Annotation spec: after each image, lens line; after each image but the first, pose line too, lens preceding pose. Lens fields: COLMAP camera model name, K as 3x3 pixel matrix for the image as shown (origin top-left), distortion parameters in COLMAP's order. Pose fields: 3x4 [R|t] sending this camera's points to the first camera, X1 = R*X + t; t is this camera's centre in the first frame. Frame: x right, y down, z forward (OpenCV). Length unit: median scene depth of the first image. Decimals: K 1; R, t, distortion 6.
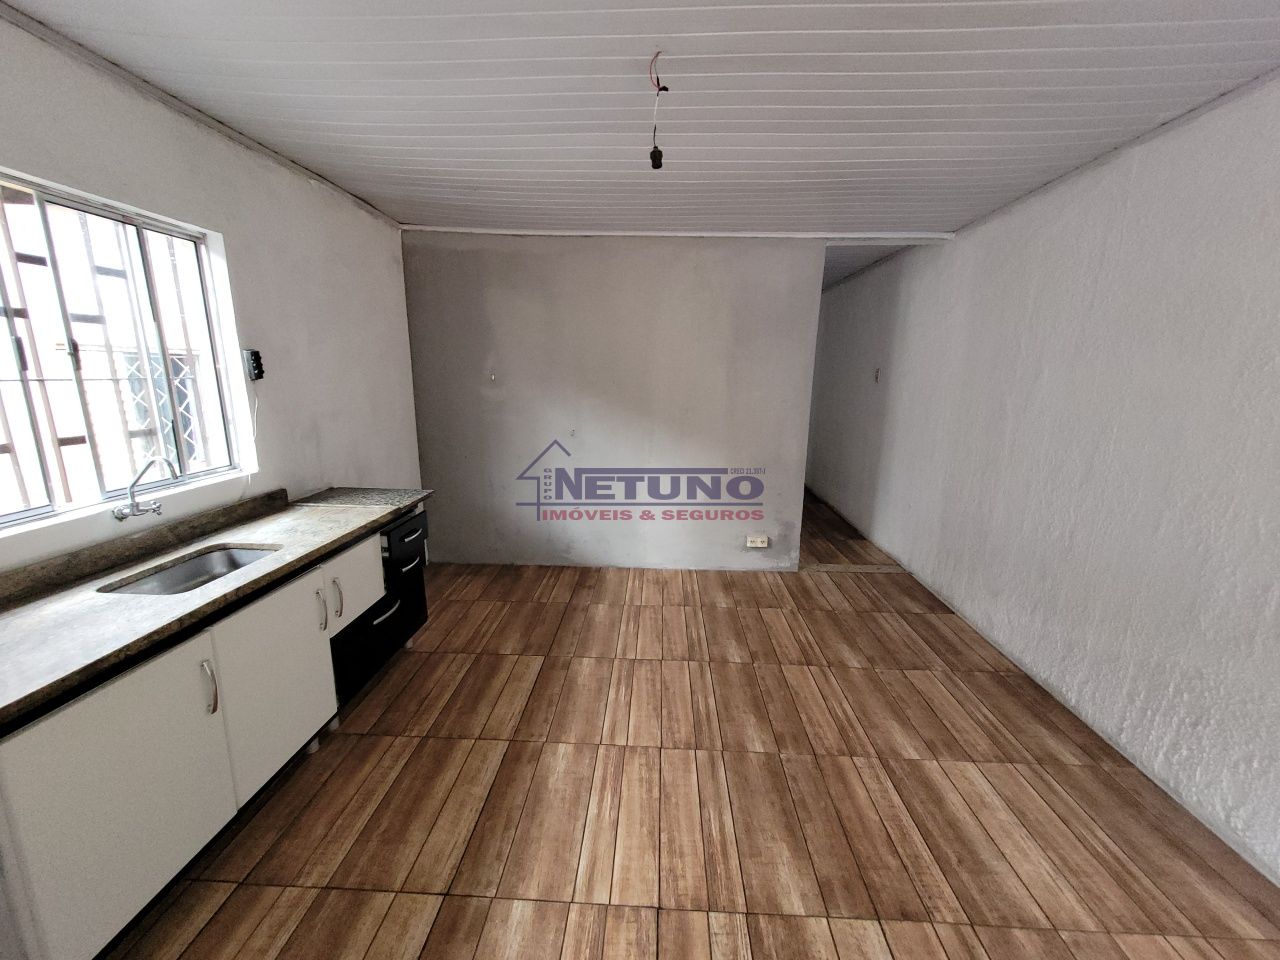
lens RADIAL K [[505.7, 0, 635.2], [0, 505.7, 472.7], [0, 0, 1]] dist [-0.000204, -0.000845]
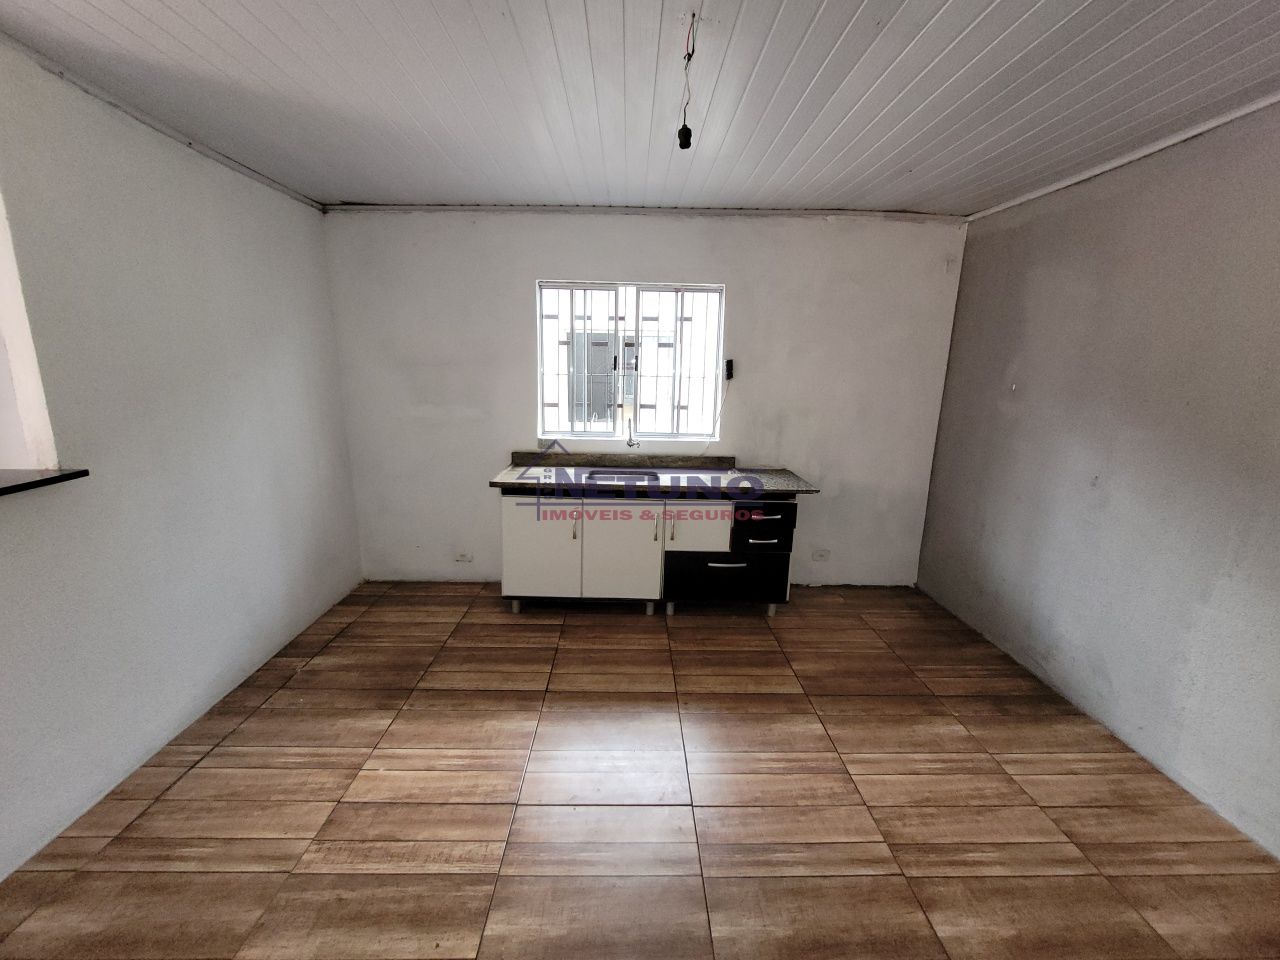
lens RADIAL K [[505.7, 0, 635.5], [0, 505.7, 467.2], [0, 0, 1]] dist [-0.000204, -0.000845]
pose [[0.055768, 0.182385, -0.981644, 0.808315], [-0.218103, 0.961656, 0.166280, -0.136432], [0.974331, 0.204827, 0.093408, 0.725378]]
